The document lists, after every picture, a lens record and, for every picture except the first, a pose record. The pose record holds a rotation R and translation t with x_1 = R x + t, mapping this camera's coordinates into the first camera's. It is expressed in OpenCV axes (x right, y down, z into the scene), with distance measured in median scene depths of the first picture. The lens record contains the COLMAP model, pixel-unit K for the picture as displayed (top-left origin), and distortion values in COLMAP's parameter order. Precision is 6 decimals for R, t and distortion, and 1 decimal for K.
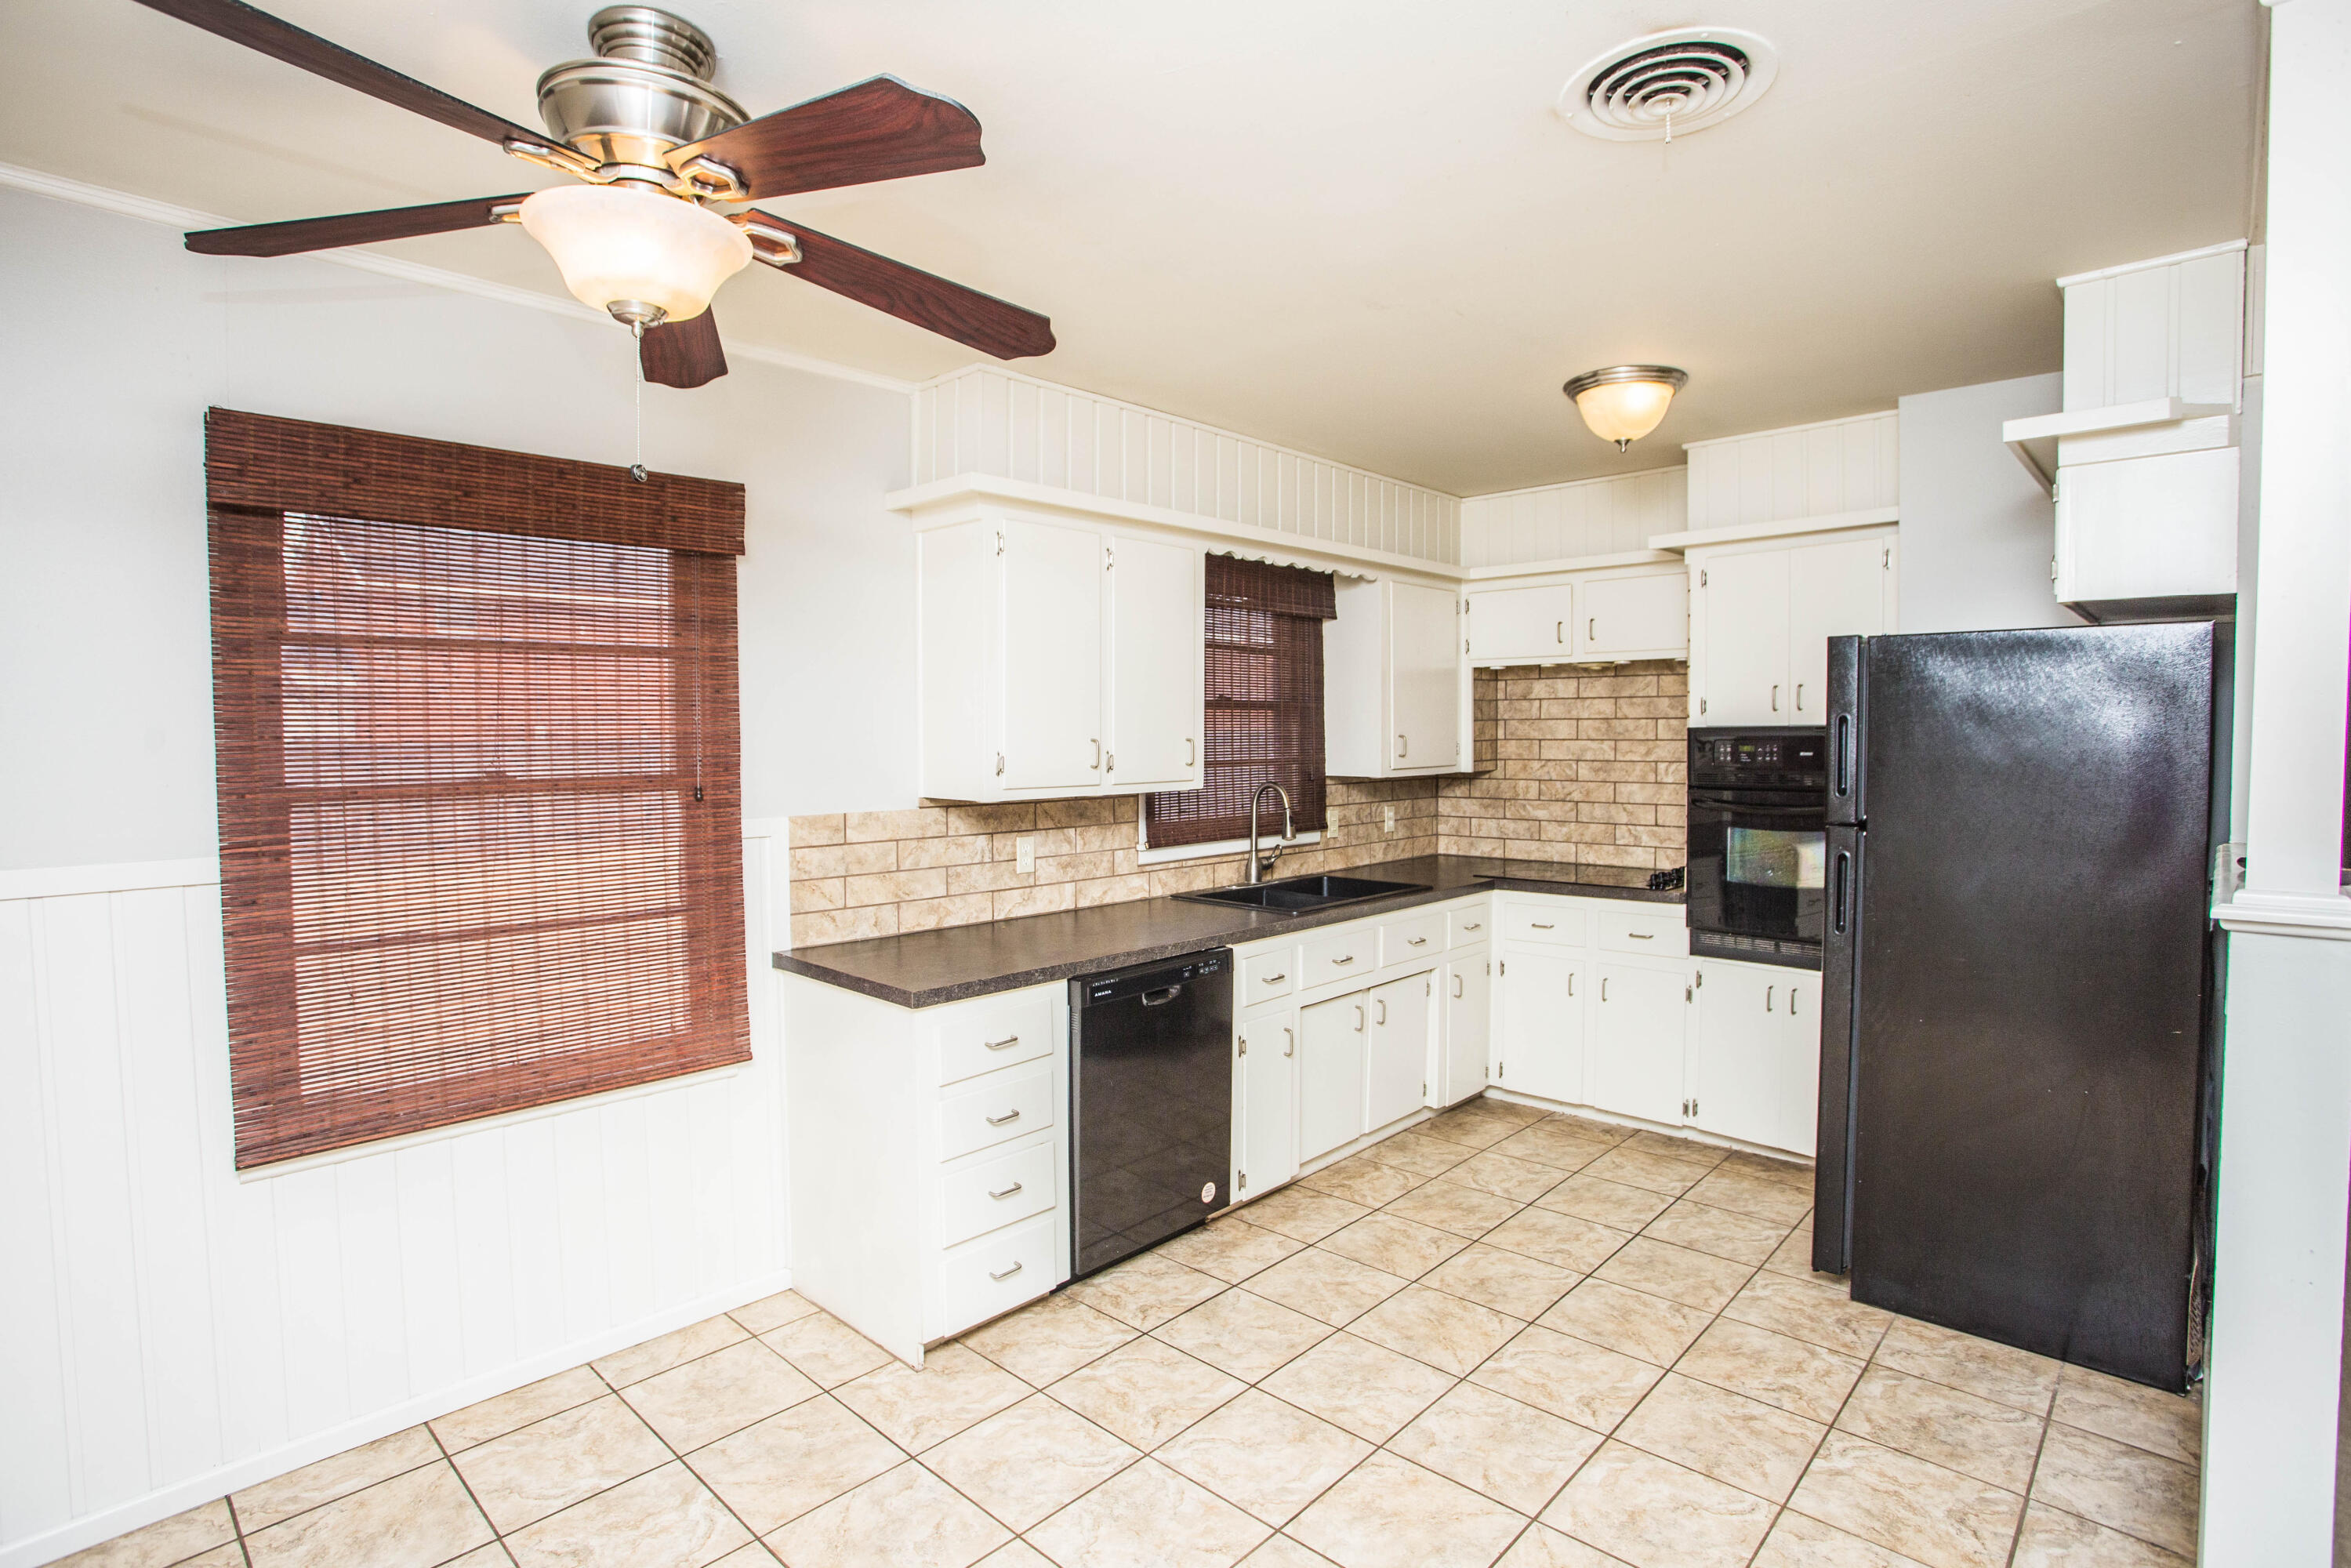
lens RADIAL K [[1159.1, 0, 1161.3], [0, 1159.1, 775.6], [0, 0, 1]] dist [-0.073171, 0.030120]
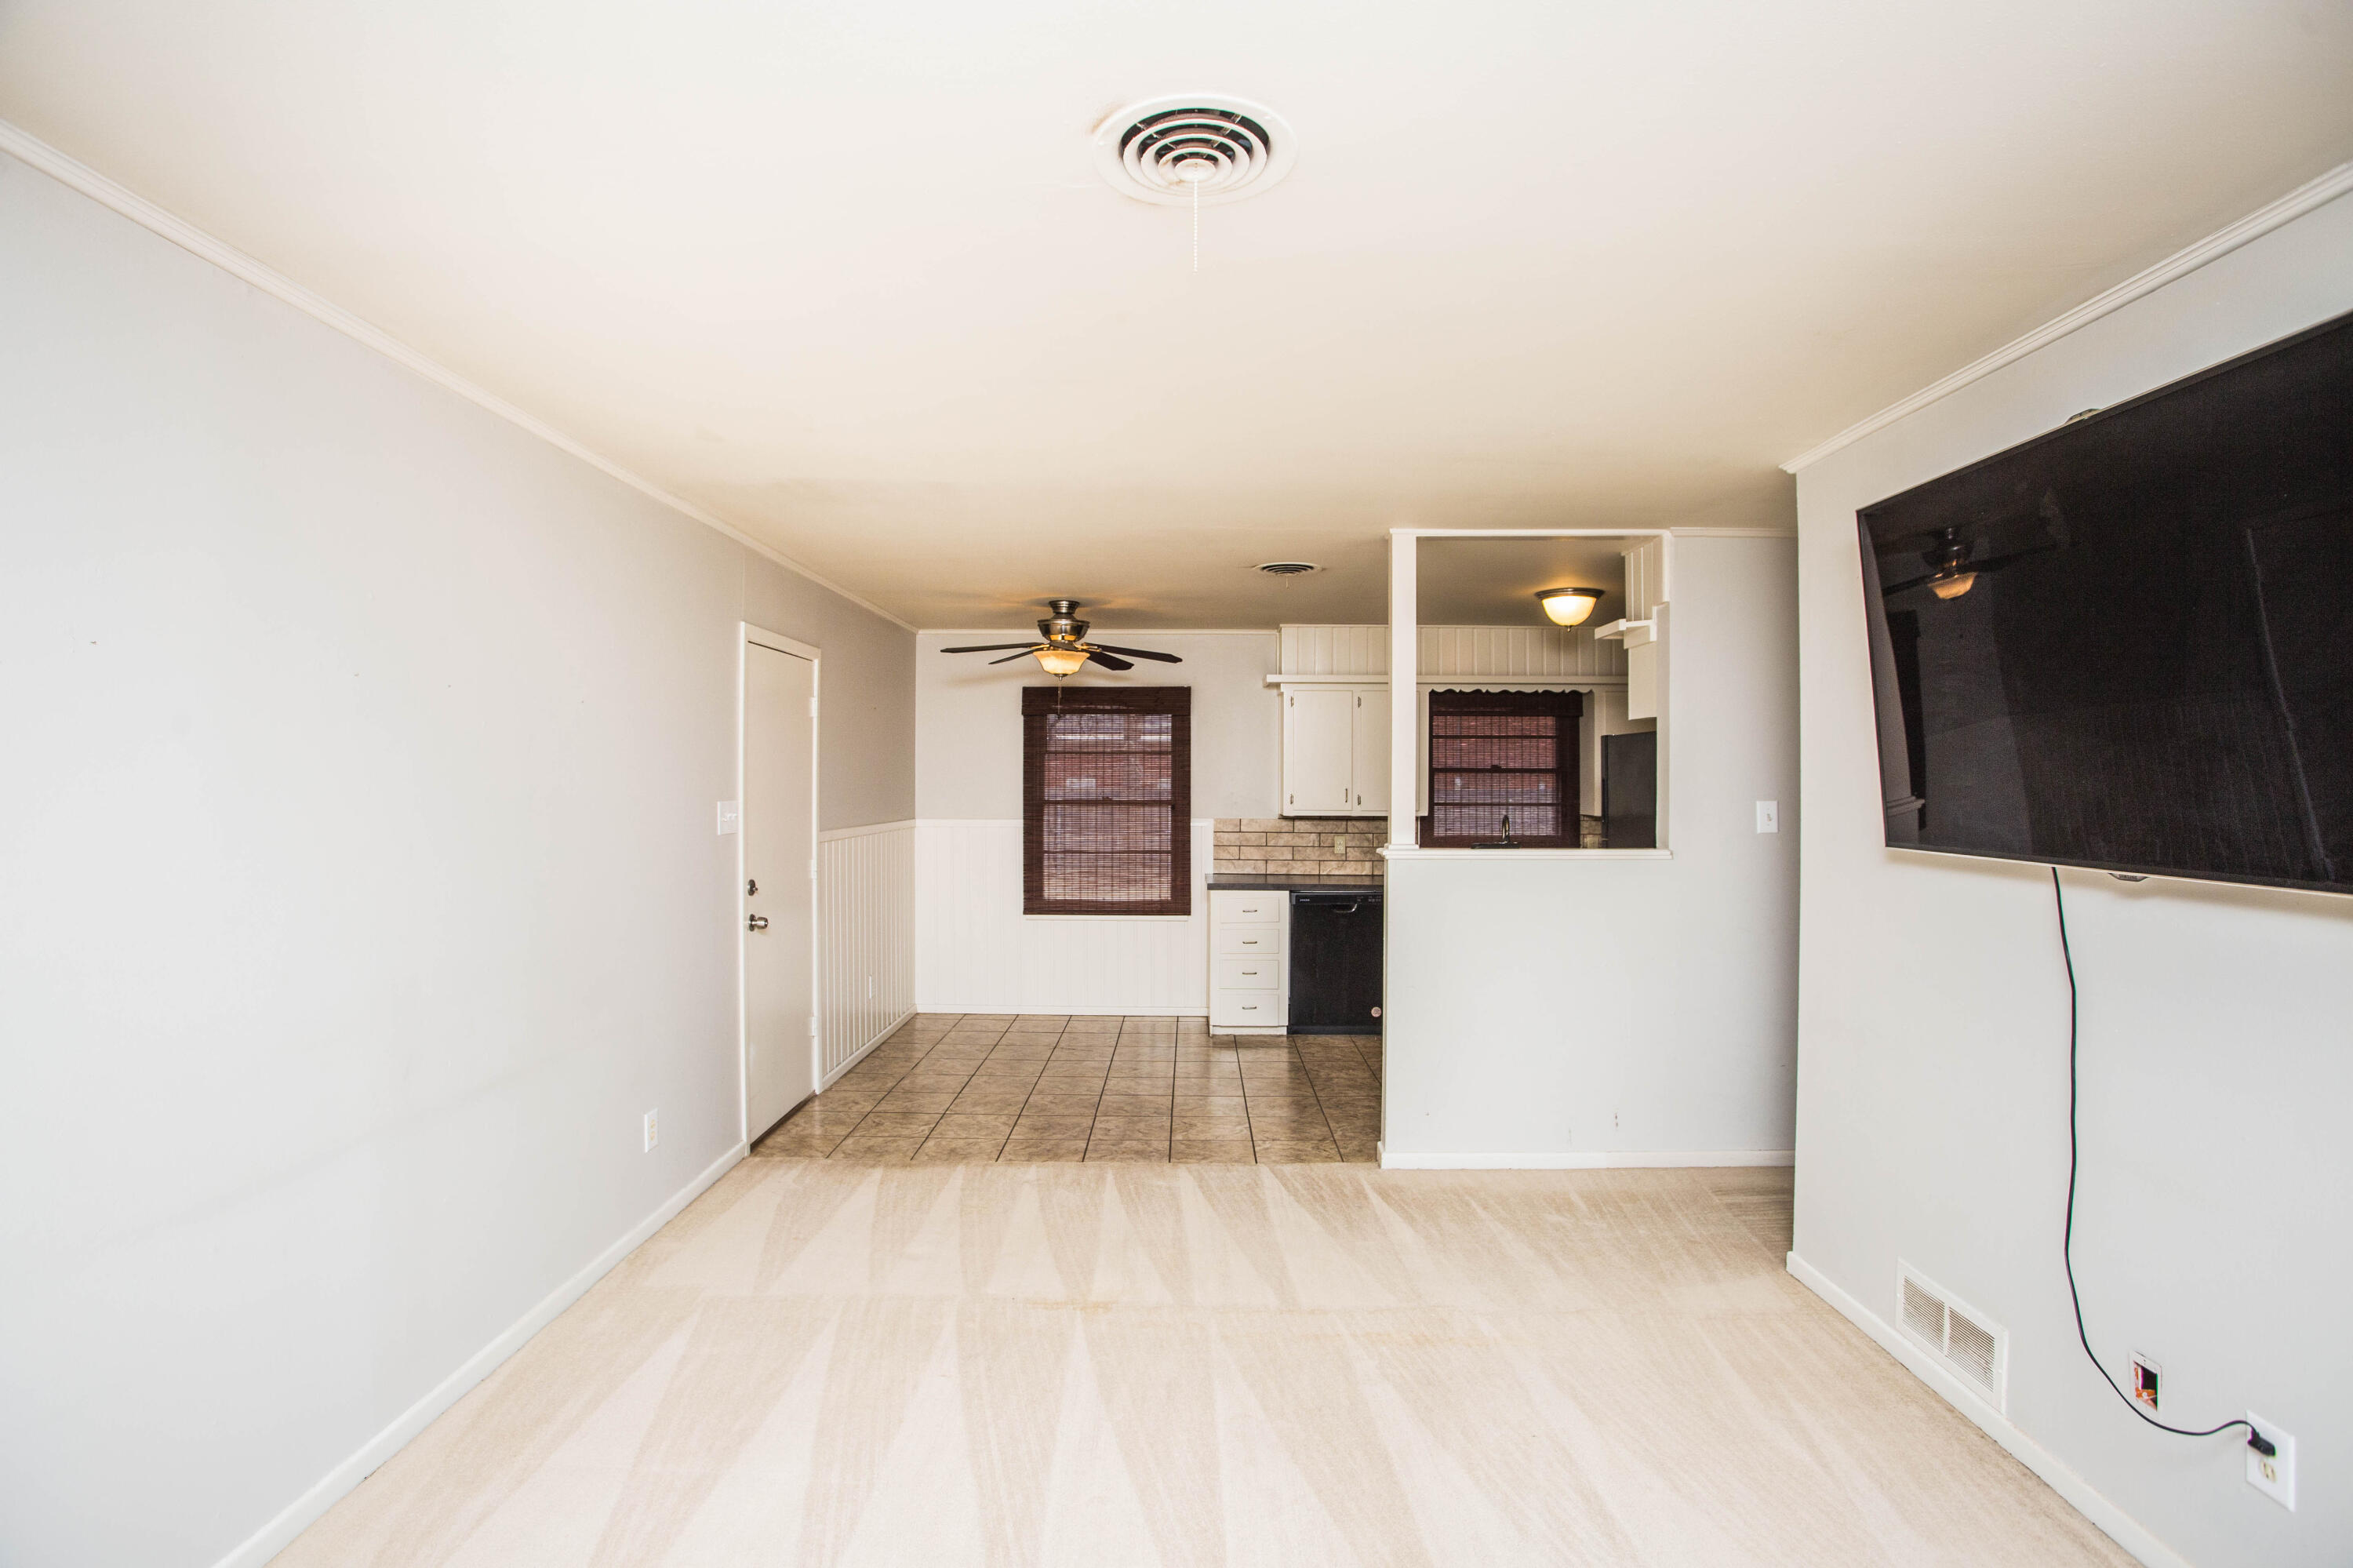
lens RADIAL K [[1160.1, 0, 1173.1], [0, 1160.1, 784.8], [0, 0, 1]] dist [-0.073171, 0.030120]
pose [[0.689536, 0.007801, -0.724210, 1.379442], [-0.034207, 0.999177, -0.021806, 0.020042], [0.723444, 0.039809, 0.689235, -0.747216]]
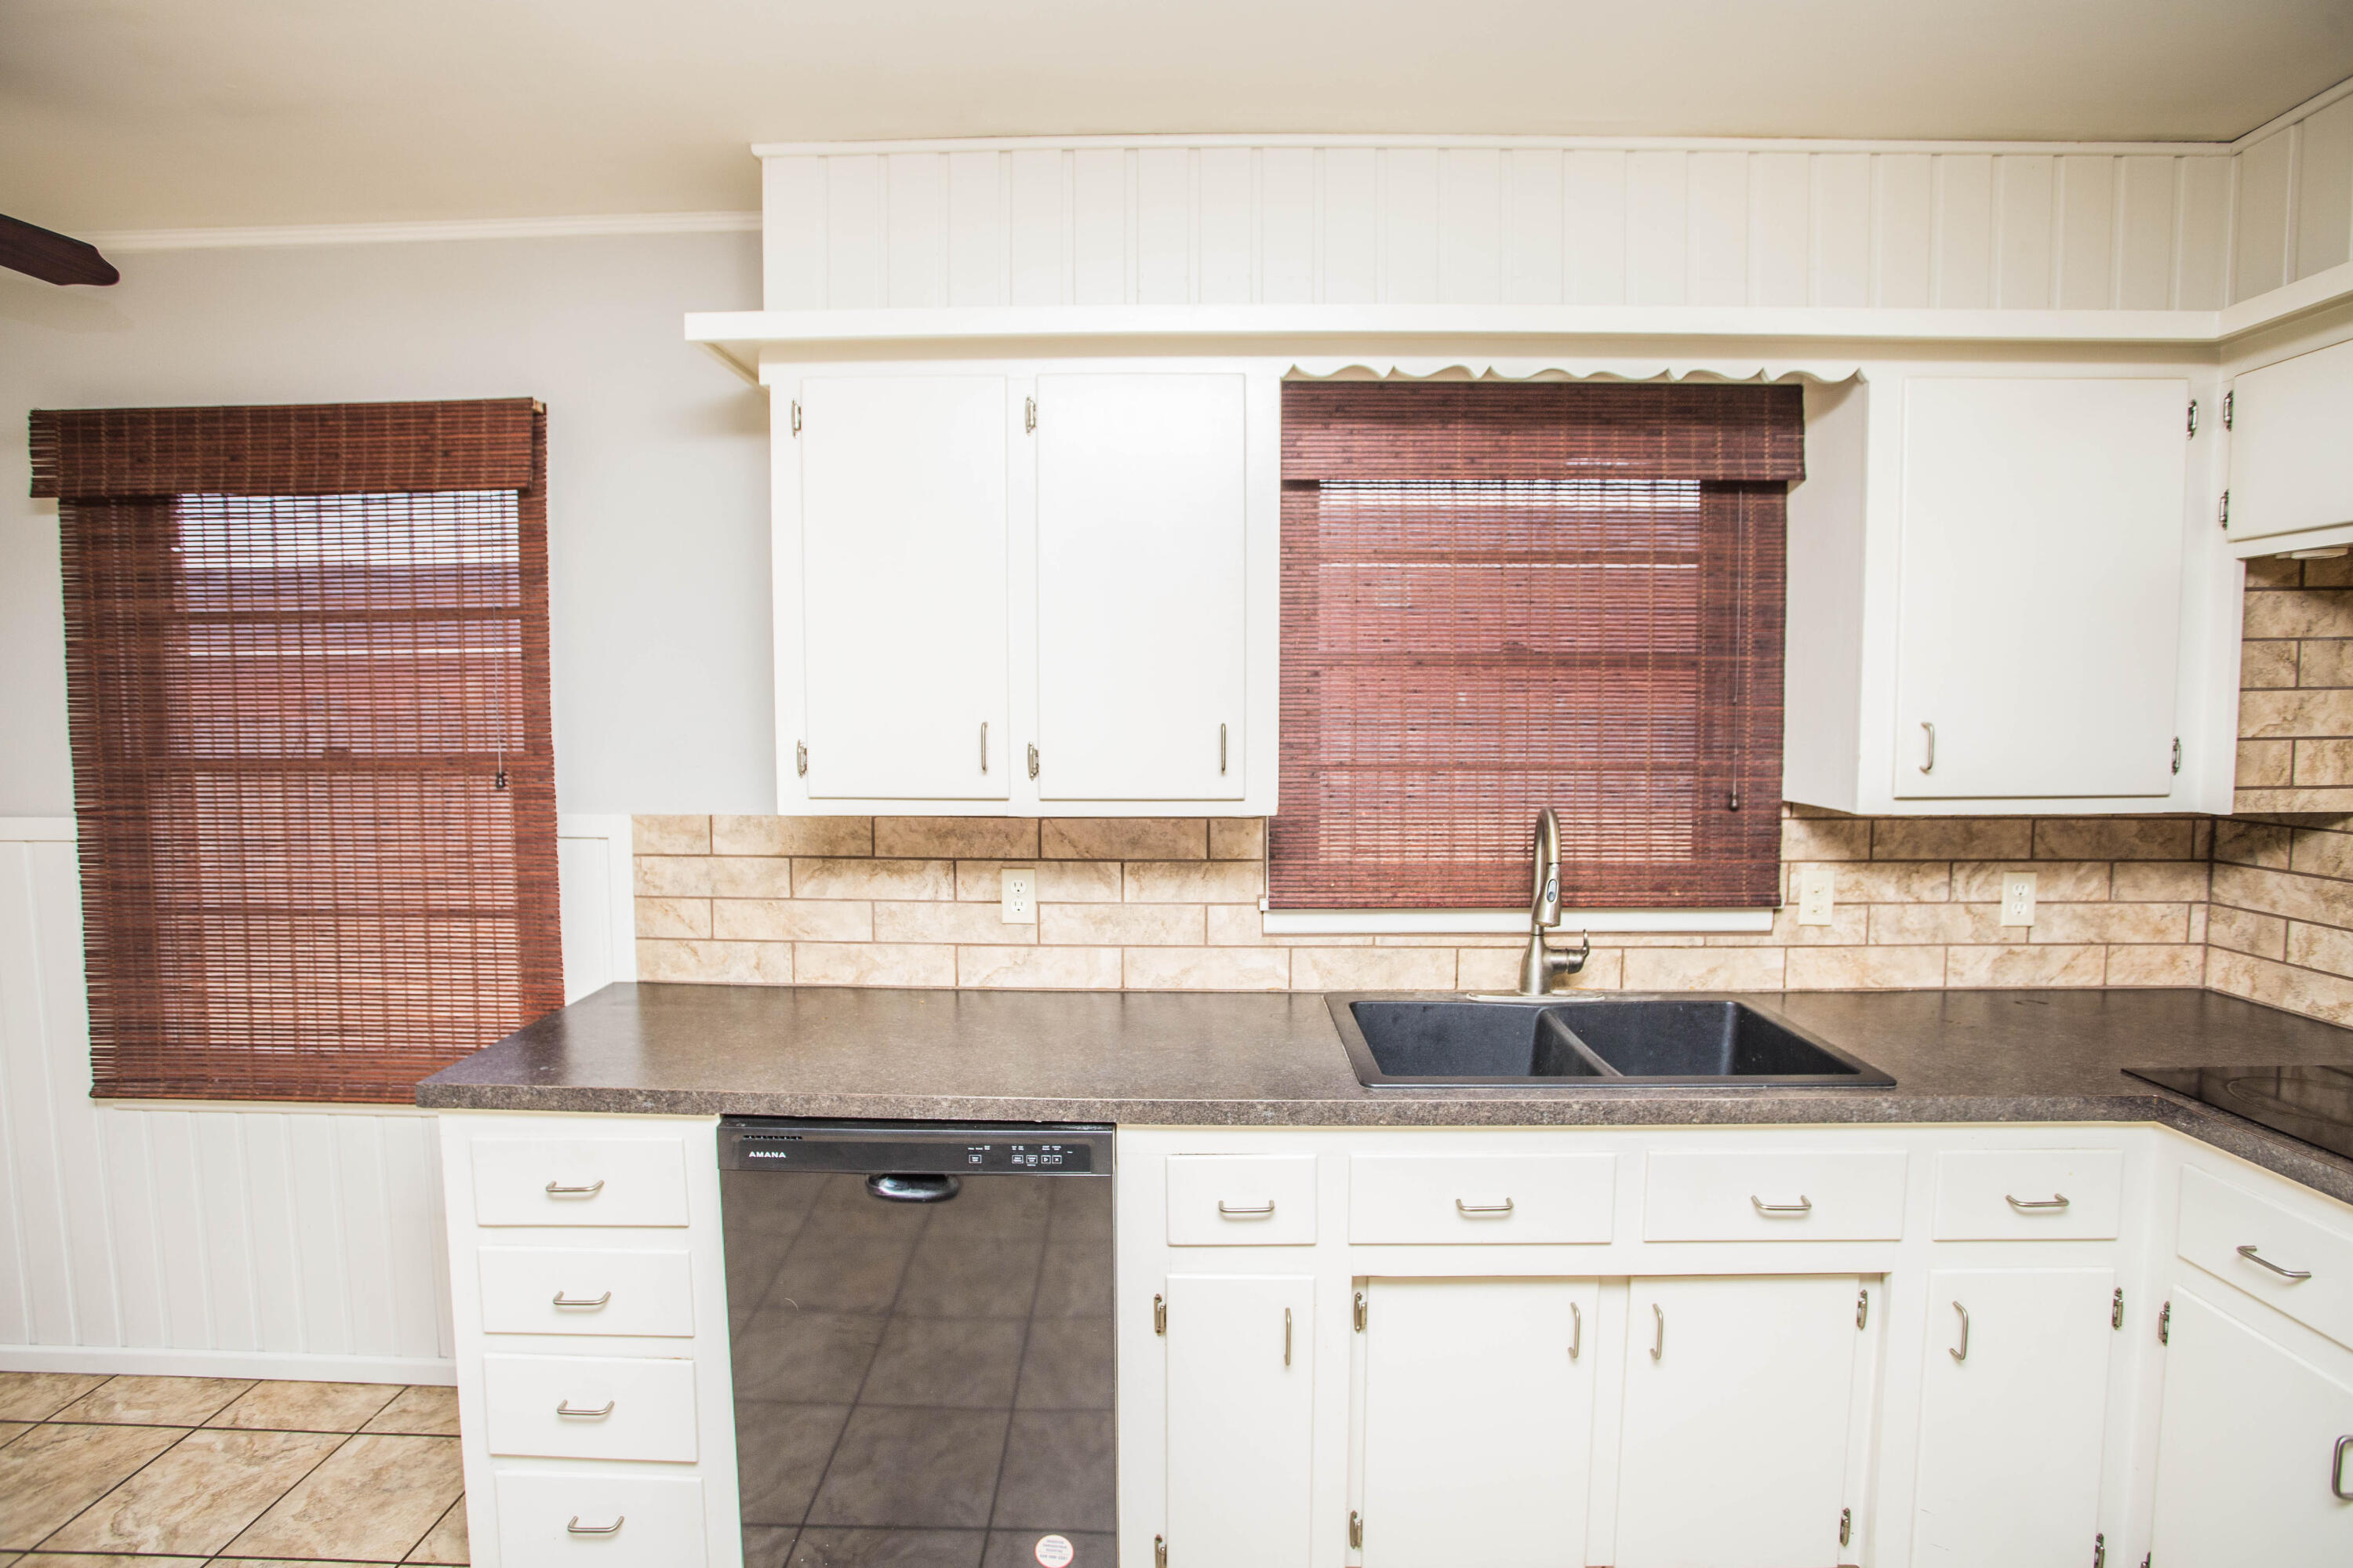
lens RADIAL K [[1160.1, 0, 1174.6], [0, 1160.1, 775.4], [0, 0, 1]] dist [-0.073171, 0.030120]
pose [[0.676990, 0.056316, -0.733834, 0.497192], [-0.031231, 0.998368, 0.047805, -0.039850], [0.735329, -0.009445, 0.677645, 0.738214]]
